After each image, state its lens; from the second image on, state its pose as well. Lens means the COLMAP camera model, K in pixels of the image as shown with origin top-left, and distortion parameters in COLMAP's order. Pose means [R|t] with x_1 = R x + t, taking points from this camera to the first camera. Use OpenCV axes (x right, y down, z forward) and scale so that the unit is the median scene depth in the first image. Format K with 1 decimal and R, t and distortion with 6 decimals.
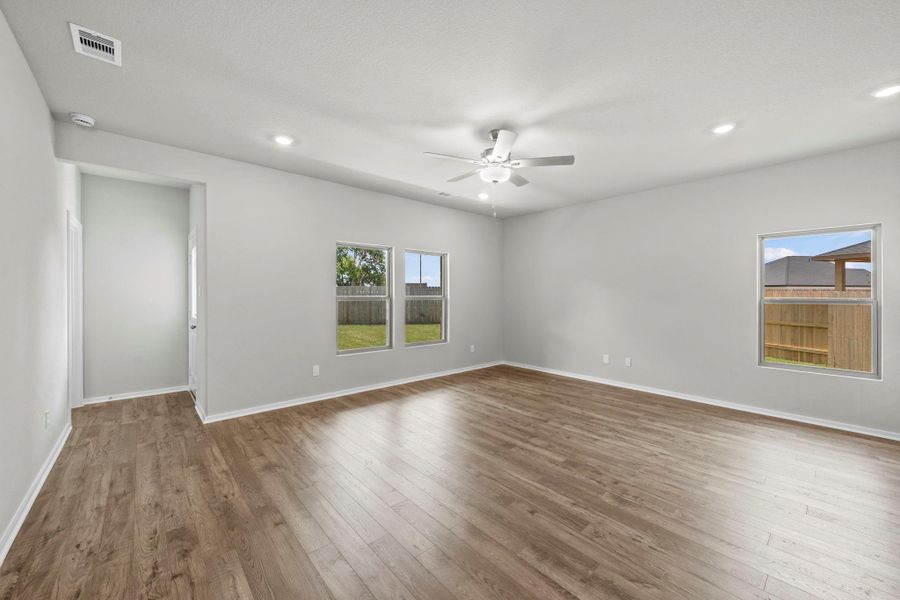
lens RADIAL K [[358.9, 0, 450.0], [0, 358.9, 300.0], [0, 0, 1]] dist [-0.001367, -0.000123]
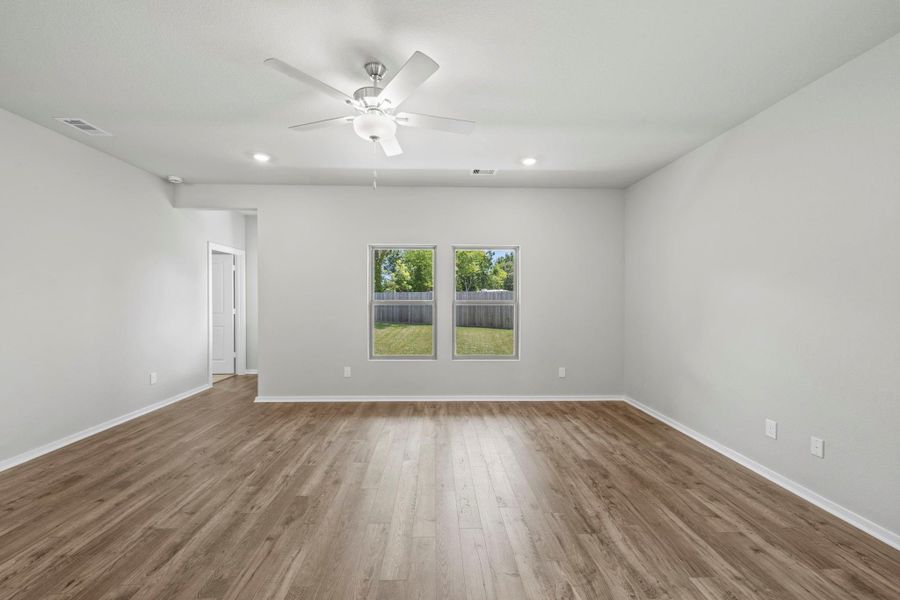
lens RADIAL K [[353.3, 0, 434.8], [0, 353.3, 306.9], [0, 0, 1]] dist [-0.000788, -0.000252]
pose [[0.756003, 0.015842, -0.654377, 0.454071], [-0.010634, 0.999872, 0.011922, -0.005485], [0.654482, -0.002054, 0.756075, 0.370585]]
